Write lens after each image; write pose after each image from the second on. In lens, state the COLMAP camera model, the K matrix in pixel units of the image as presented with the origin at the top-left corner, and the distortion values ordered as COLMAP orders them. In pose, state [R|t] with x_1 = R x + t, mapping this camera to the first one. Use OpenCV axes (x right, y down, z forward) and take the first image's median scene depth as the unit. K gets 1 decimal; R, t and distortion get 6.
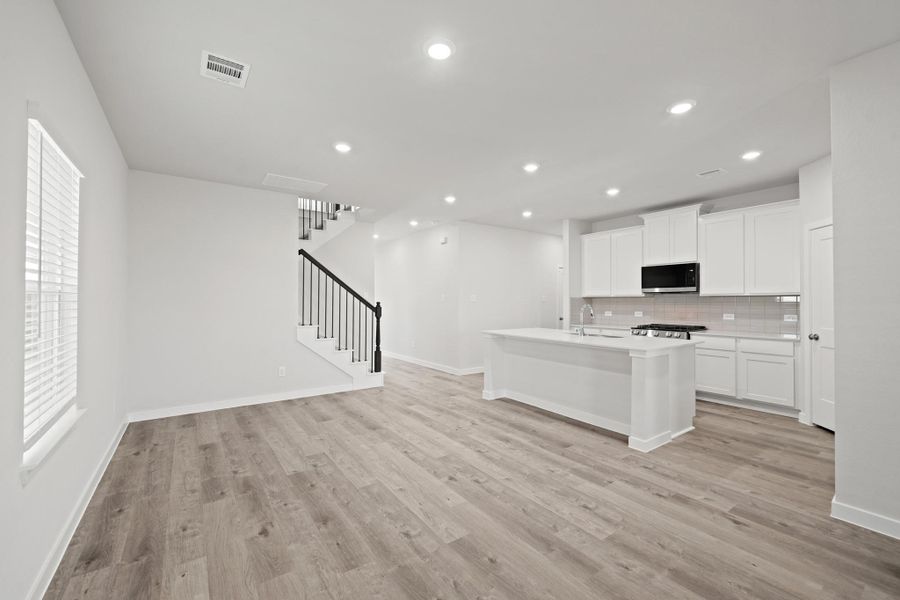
lens RADIAL K [[367.7, 0, 454.2], [0, 367.7, 297.3], [0, 0, 1]] dist [-0.000515, 0.000336]
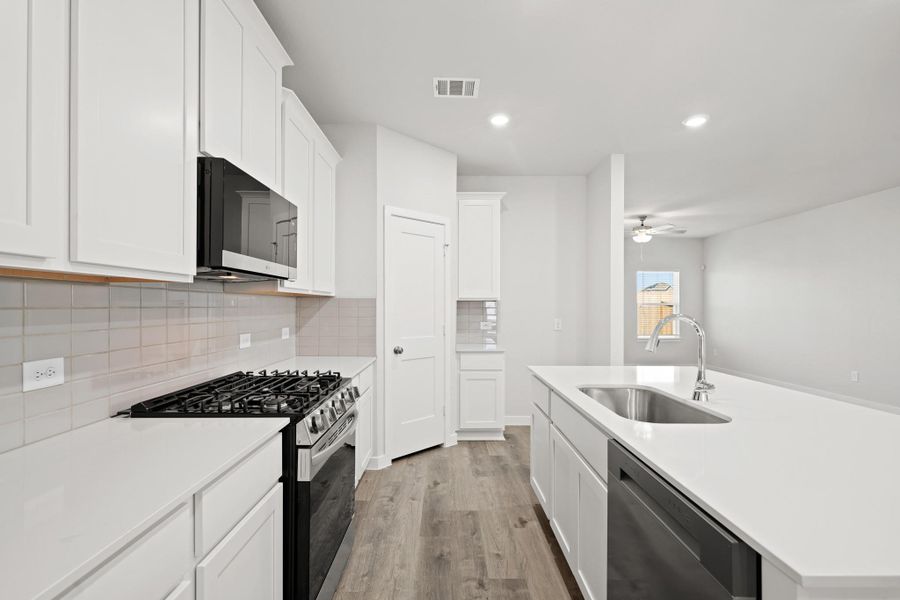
lens RADIAL K [[427.7, 0, 448.2], [0, 427.7, 303.6], [0, 0, 1]] dist [-0.000649, 0.000004]
pose [[-0.811012, -0.006280, 0.584995, 0.341476], [-0.016464, 0.999791, -0.012092, 0.016163], [-0.584797, -0.019438, -0.810947, 1.687158]]
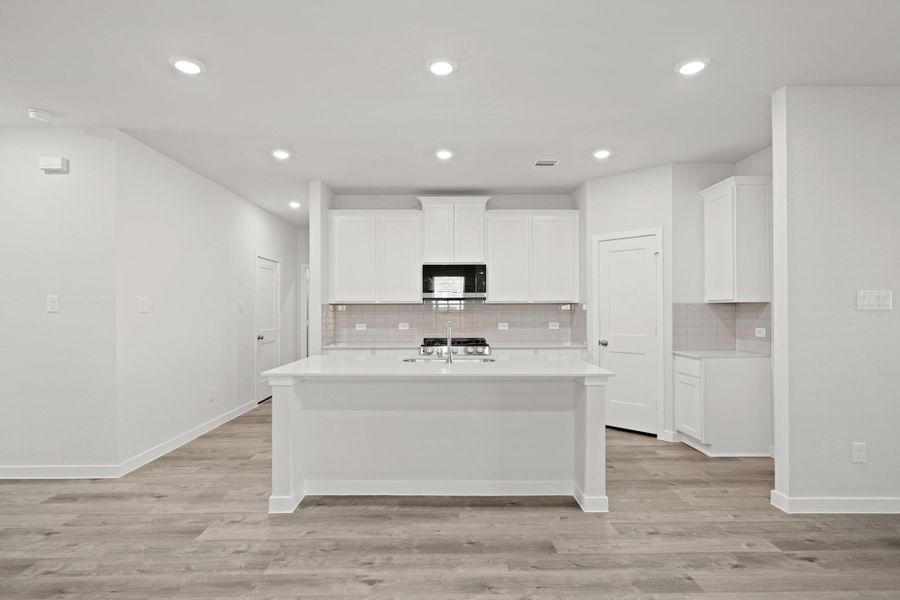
lens RADIAL K [[459.8, 0, 454.4], [0, 459.8, 304.8], [0, 0, 1]] dist [0.001248, -0.000415]
pose [[0.575431, 0.006321, 0.817826, -0.346962], [-0.006513, 0.999974, -0.003147, 0.005673], [-0.817824, -0.003516, 0.575457, 0.587708]]
